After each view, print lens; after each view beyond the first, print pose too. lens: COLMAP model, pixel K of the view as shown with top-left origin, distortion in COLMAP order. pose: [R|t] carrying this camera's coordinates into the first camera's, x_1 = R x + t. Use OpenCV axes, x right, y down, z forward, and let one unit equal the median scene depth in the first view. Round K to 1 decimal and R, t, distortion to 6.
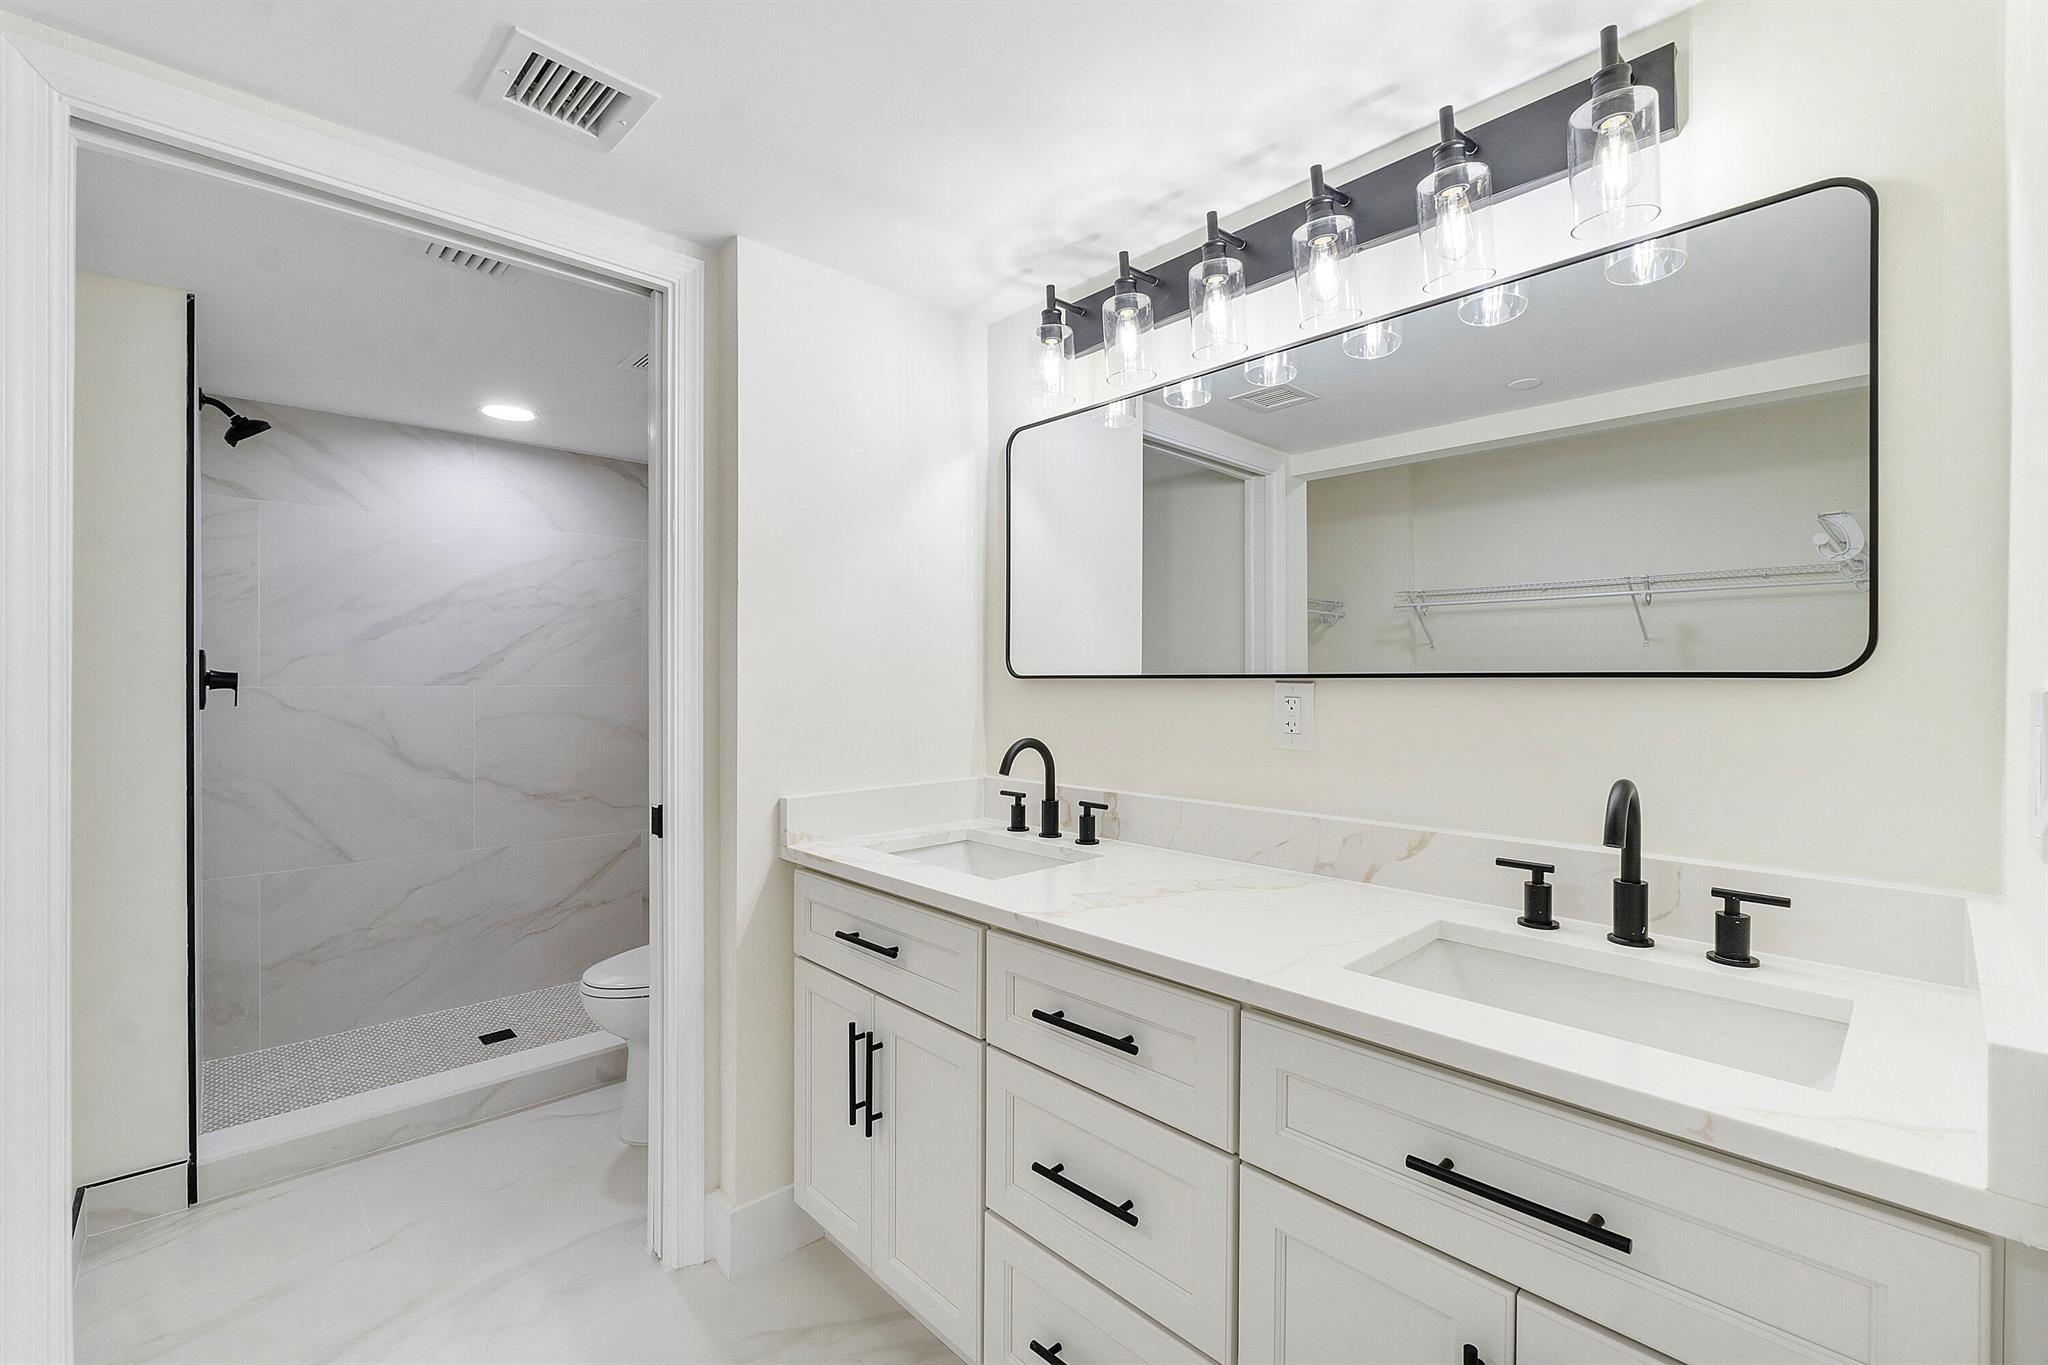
lens RADIAL K [[872.4, 0, 1015.6], [0, 872.4, 682.3], [0, 0, 1]] dist [-0.005344, 0.000226]
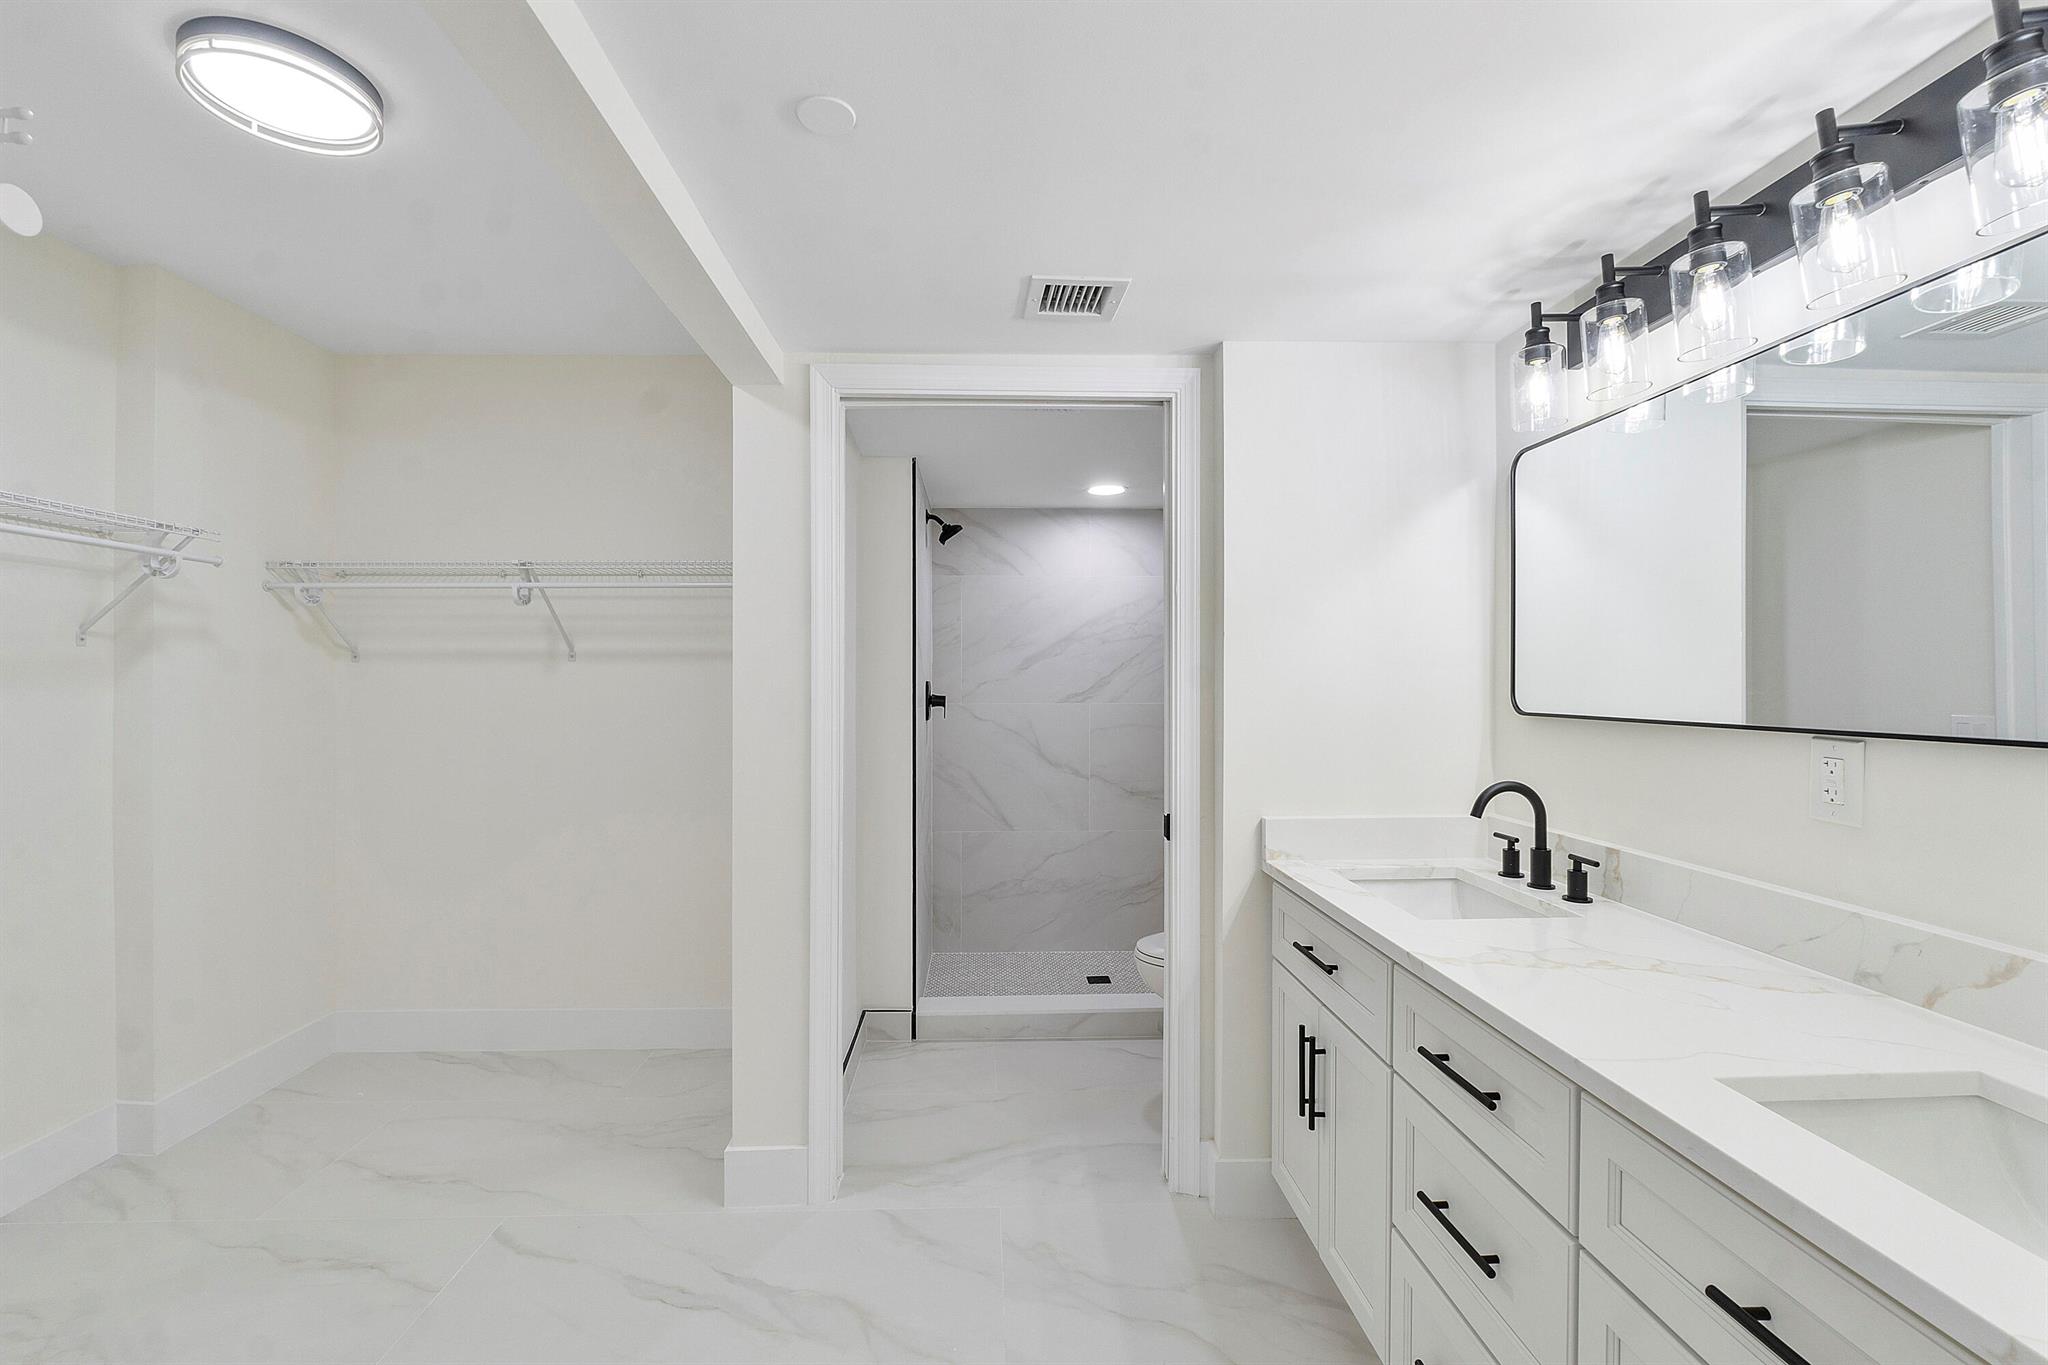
lens RADIAL K [[872.4, 0, 1008.1], [0, 872.4, 681.0], [0, 0, 1]] dist [-0.005344, 0.000226]
pose [[0.755947, -0.001732, -0.654630, 0.150362], [0.000091, 0.999997, -0.002542, -0.029452], [0.654632, 0.001862, 0.755945, -0.057069]]
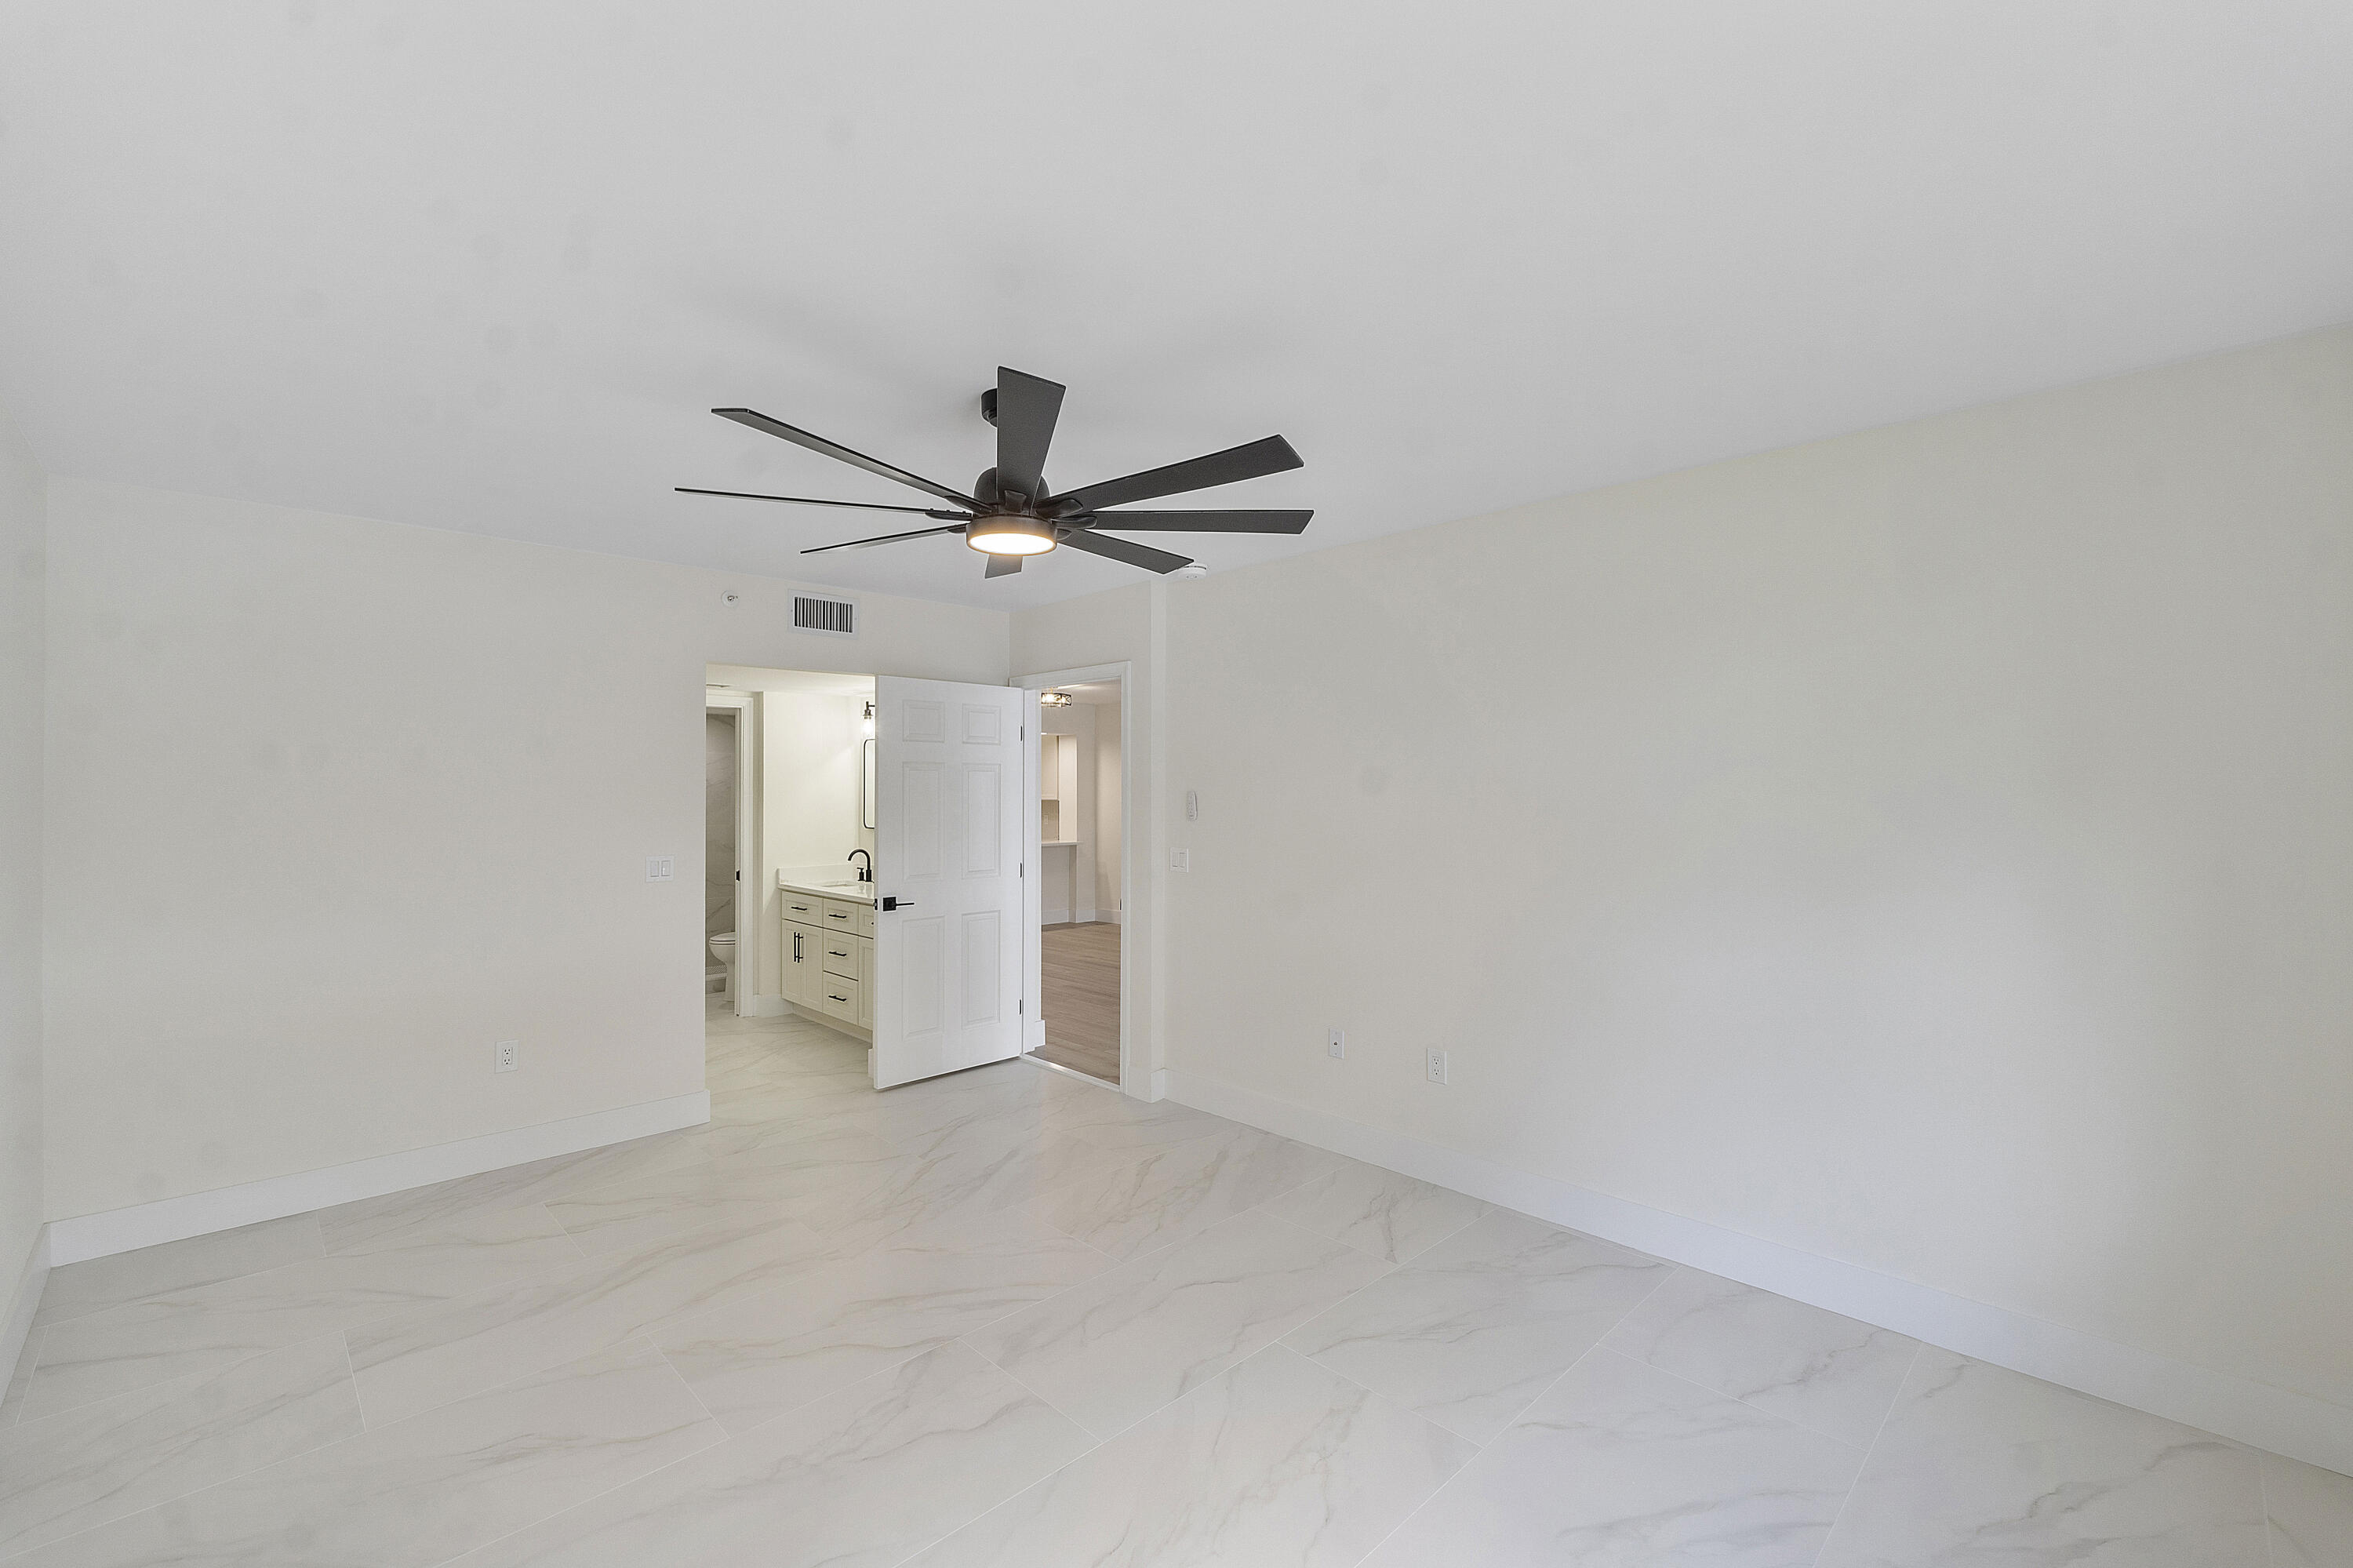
lens RADIAL K [[1002.4, 0, 1175.3], [0, 1002.4, 794.4], [0, 0, 1]] dist [-0.005344, 0.000226]
pose [[0.999867, -0.000212, 0.016279, 0.717155], [0.000226, 1.000000, -0.000856, -0.083429], [-0.016279, 0.000860, 0.999867, -1.709174]]
